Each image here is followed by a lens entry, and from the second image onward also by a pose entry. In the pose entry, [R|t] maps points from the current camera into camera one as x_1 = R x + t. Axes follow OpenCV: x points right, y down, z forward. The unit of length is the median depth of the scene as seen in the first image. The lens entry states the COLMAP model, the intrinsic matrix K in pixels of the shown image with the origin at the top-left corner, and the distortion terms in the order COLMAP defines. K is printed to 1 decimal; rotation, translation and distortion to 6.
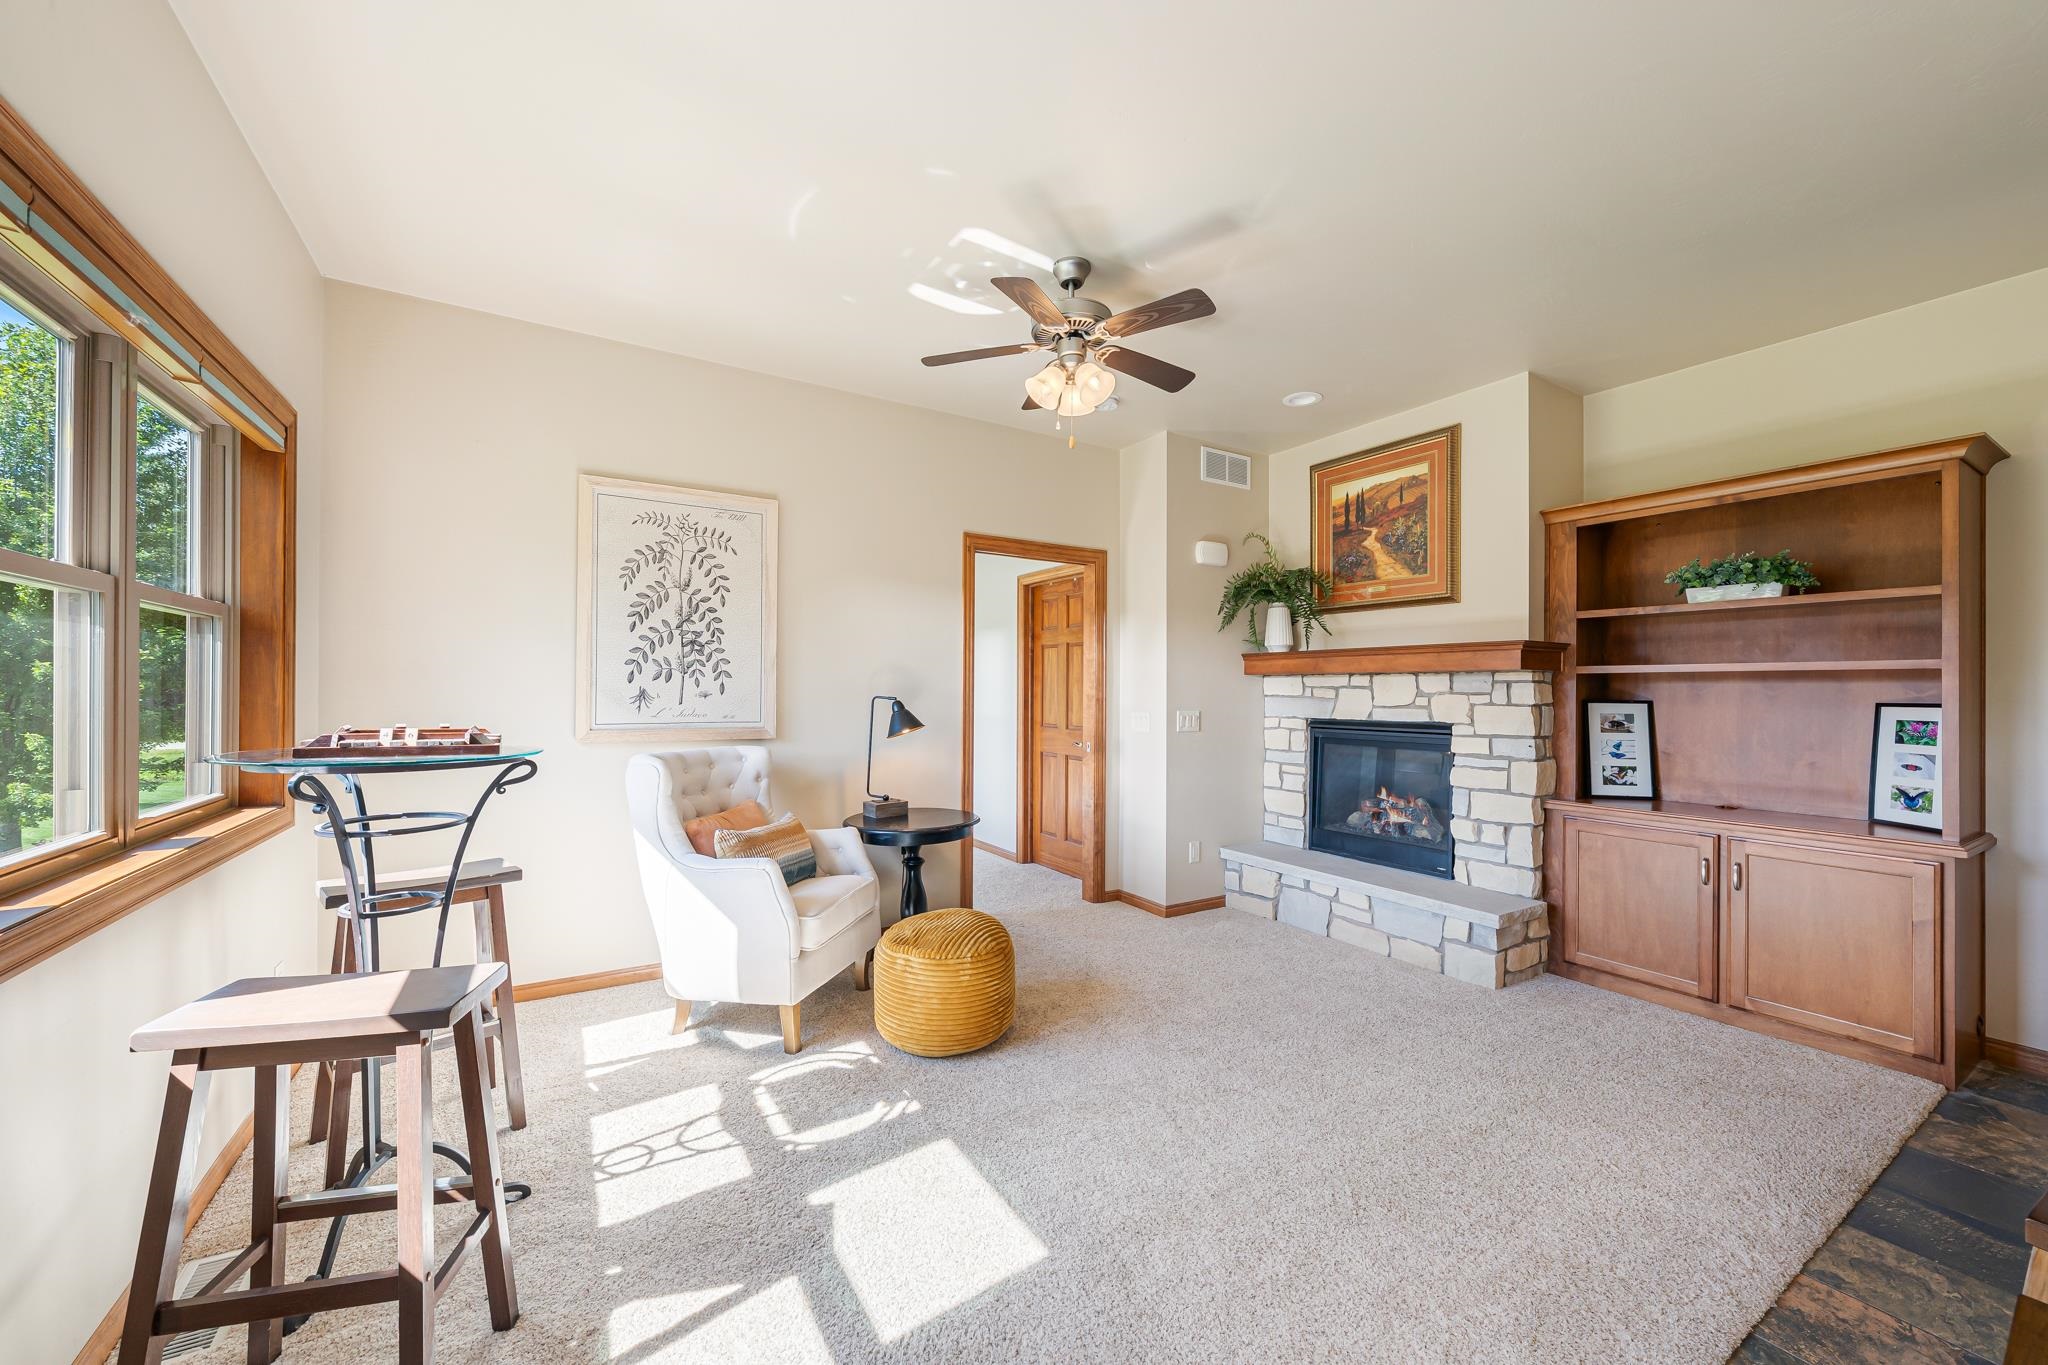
lens RADIAL K [[771.4, 0, 1027.0], [0, 771.4, 688.6], [0, 0, 1]] dist [0.001255, -0.000001]
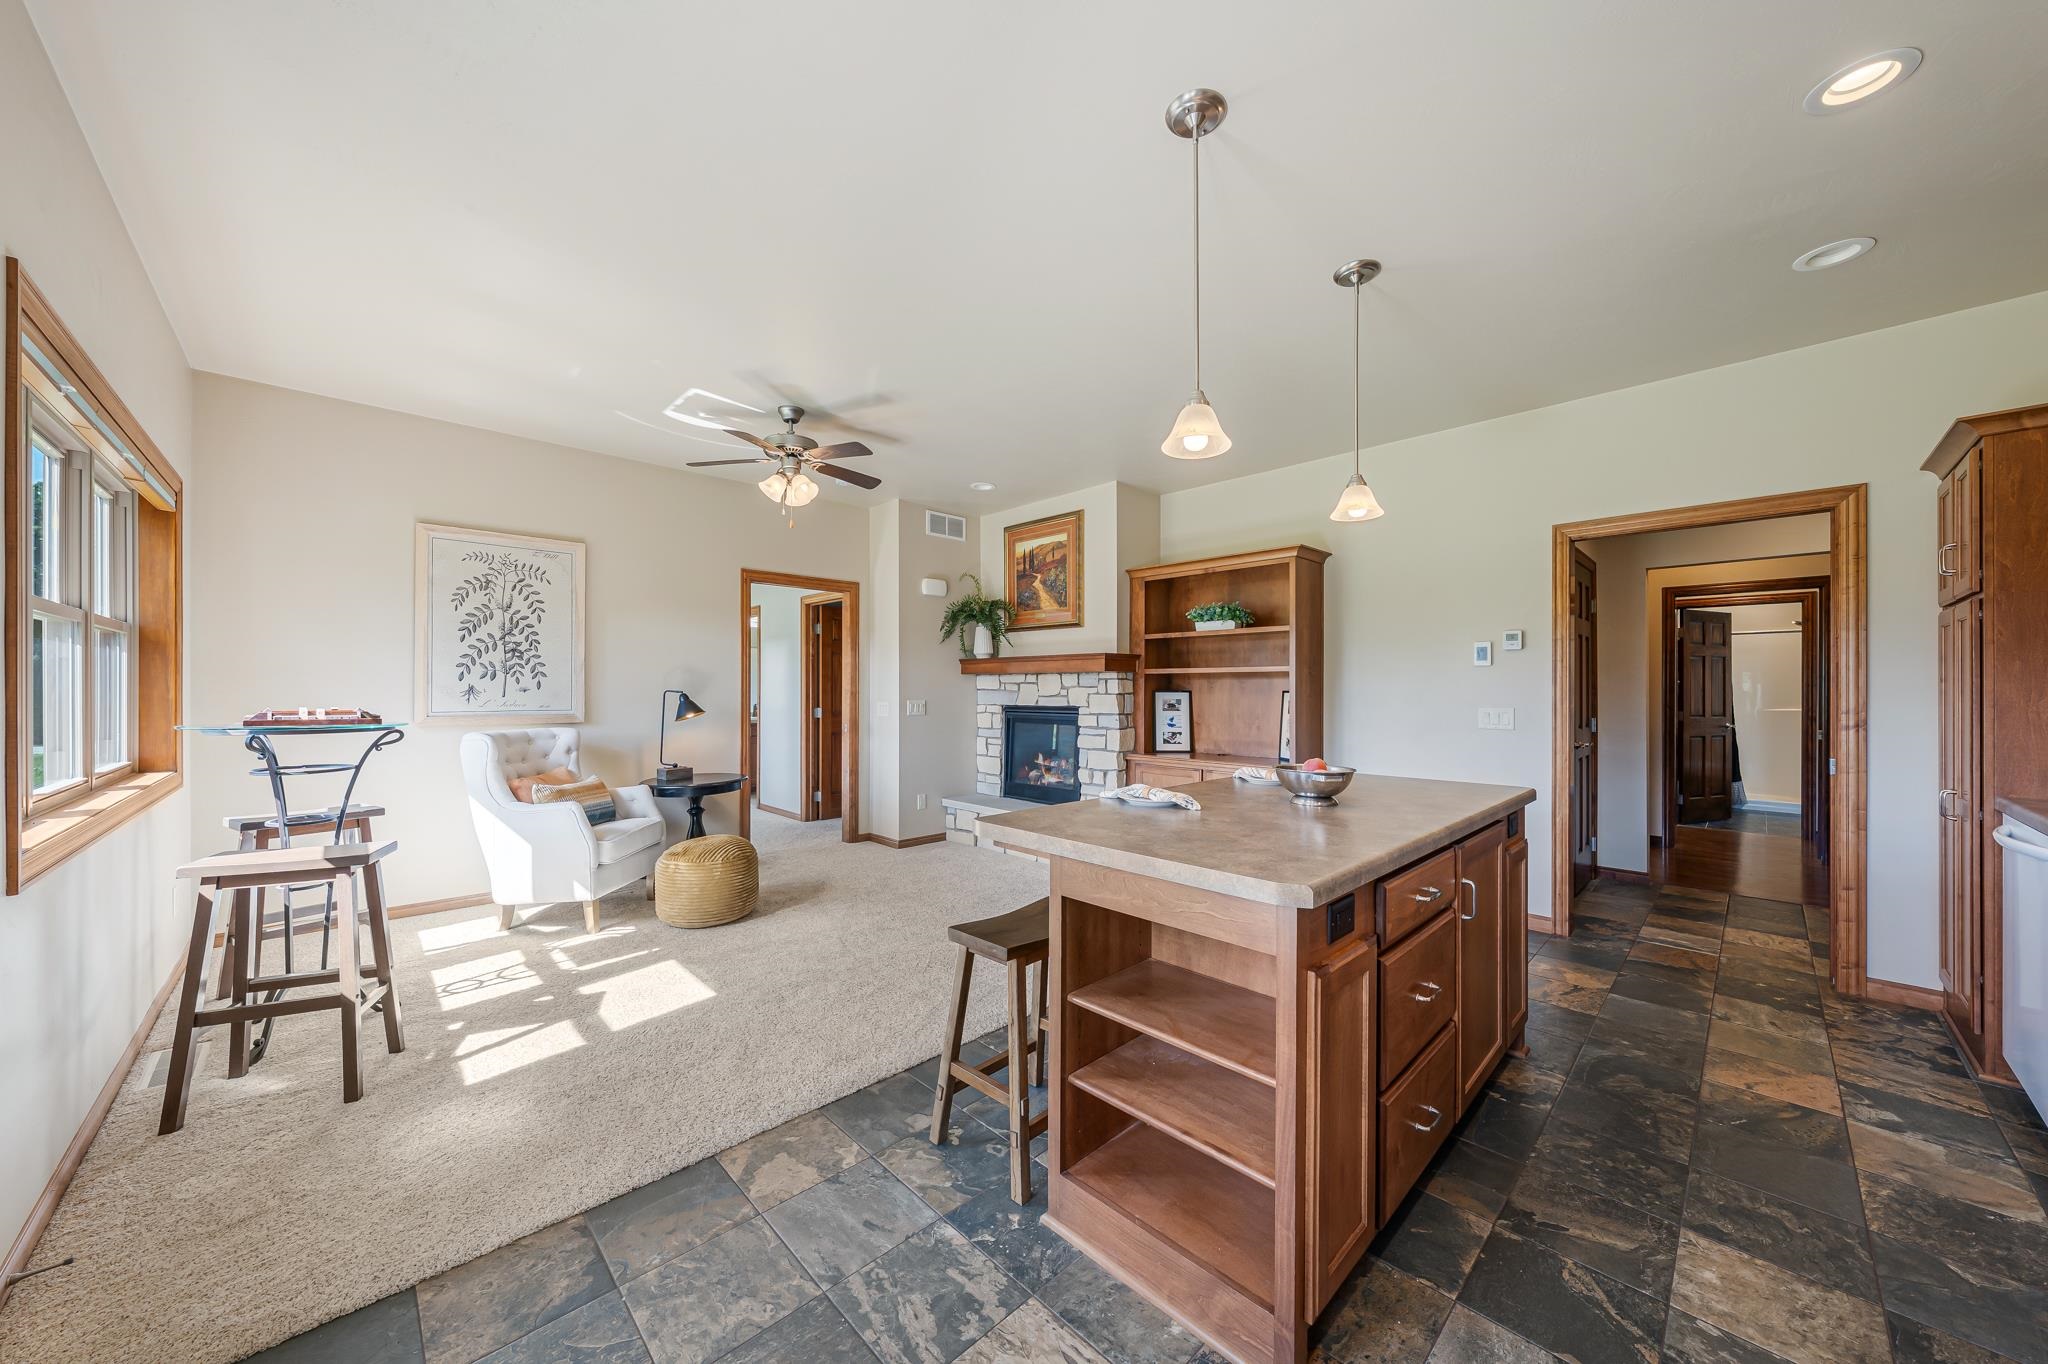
lens RADIAL K [[712.5, 0, 1026.2], [0, 712.5, 687.0], [0, 0, 1]] dist [-0.001588, -0.000158]
pose [[0.976501, -0.003914, 0.215479, 0.162173], [0.003623, 0.999992, 0.001747, 0.004195], [-0.215484, -0.000926, 0.976507, -0.382668]]
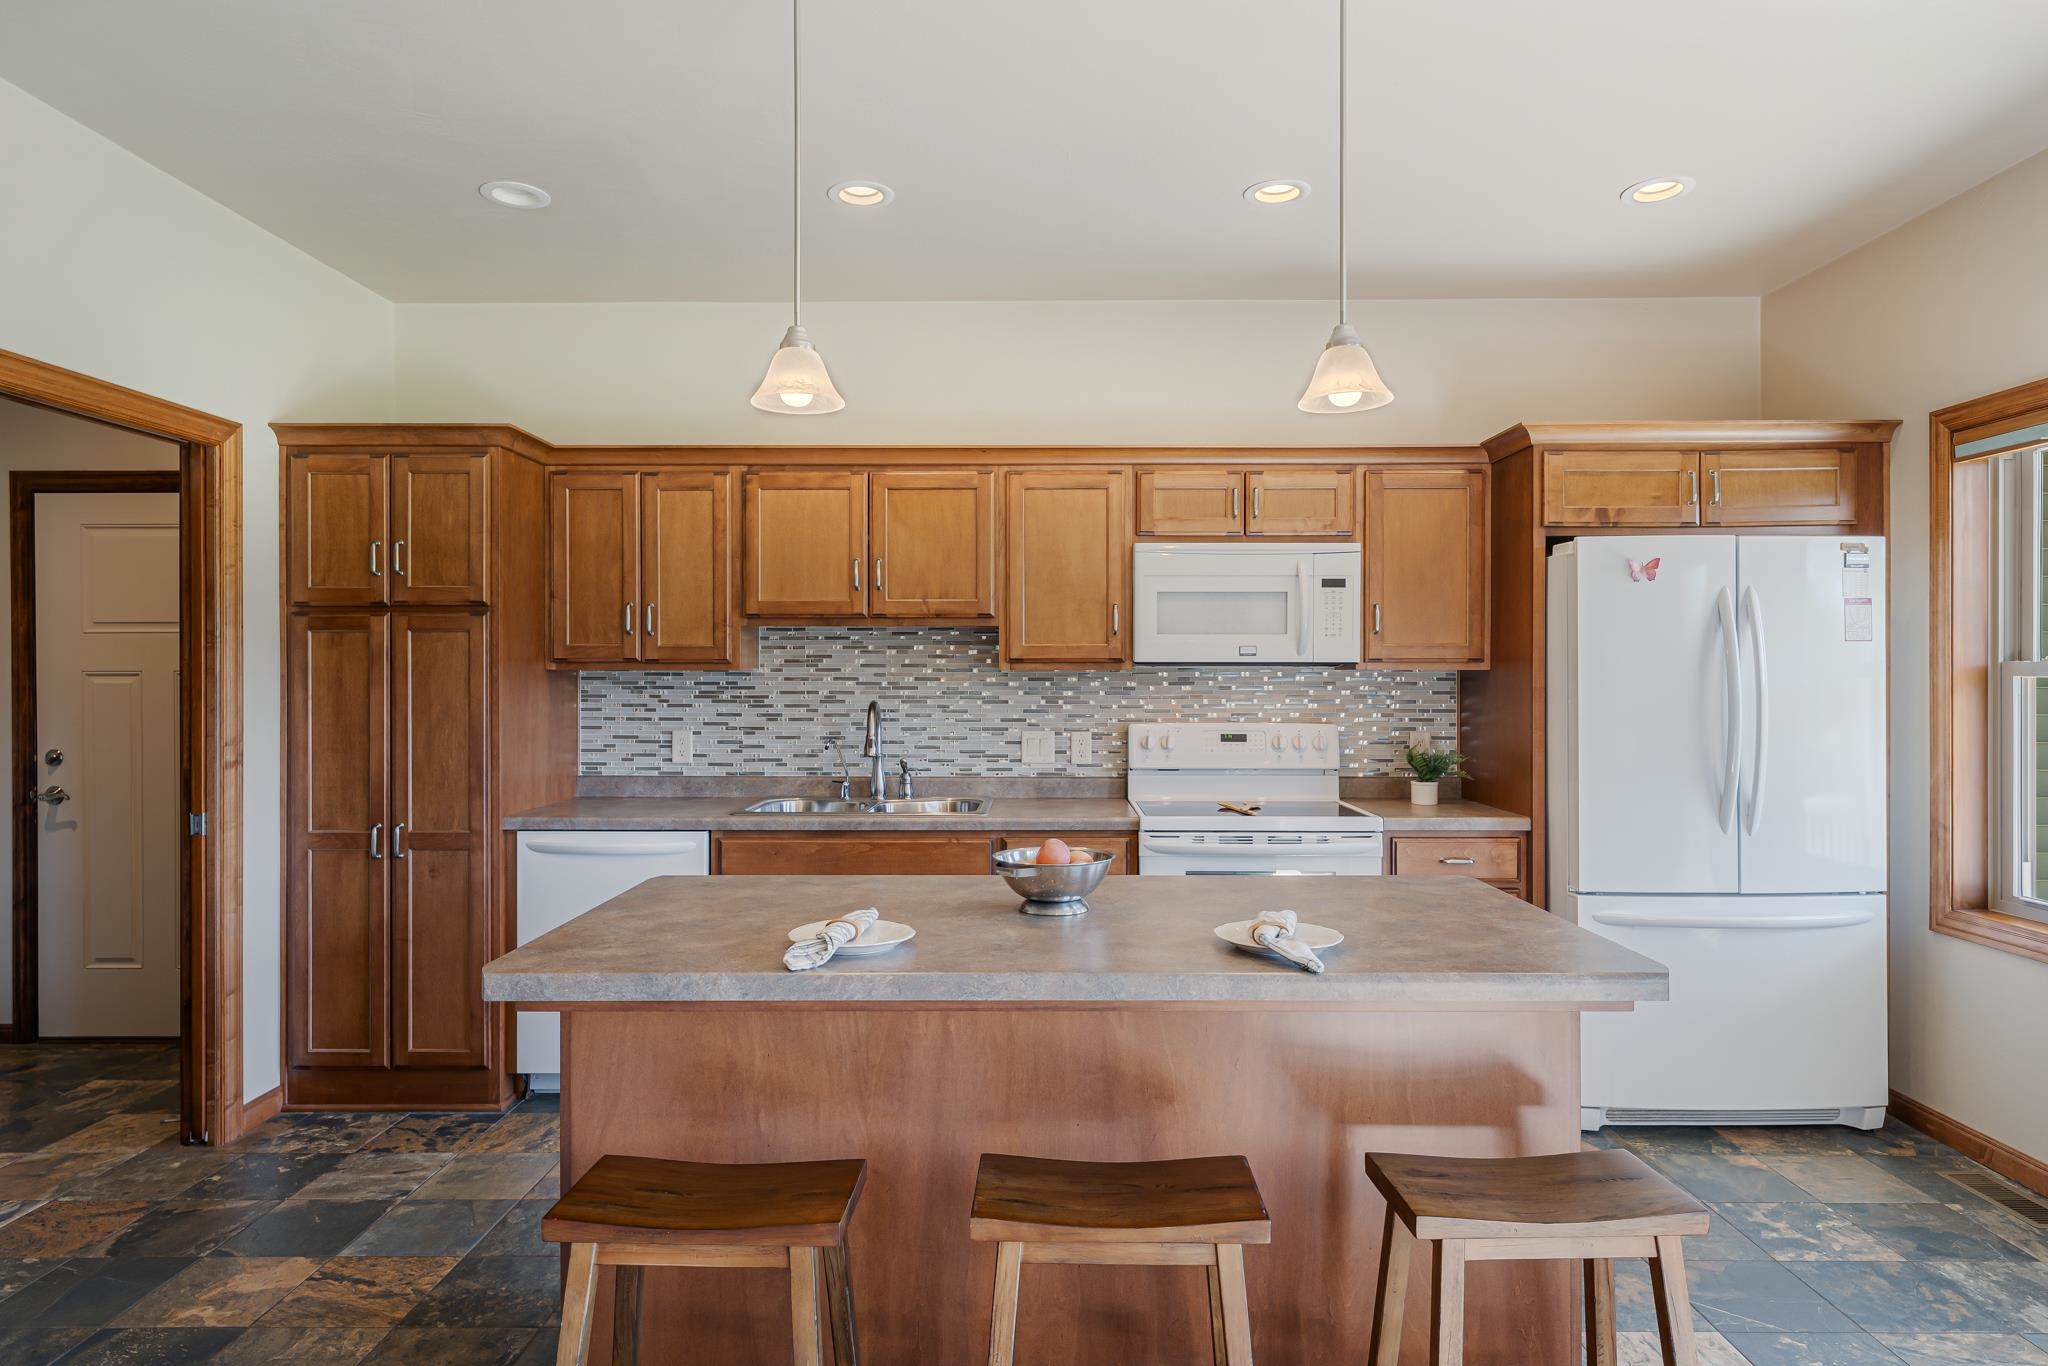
lens RADIAL K [[1181.0, 0, 1024.0], [0, 1181.0, 683.0], [0, 0, 1]] dist [0.003265, 0.000302]
pose [[-0.844156, -0.008819, 0.536025, 0.204284], [-0.006463, 0.999959, 0.006274, -0.023202], [-0.536059, 0.001832, -0.844179, 0.744651]]
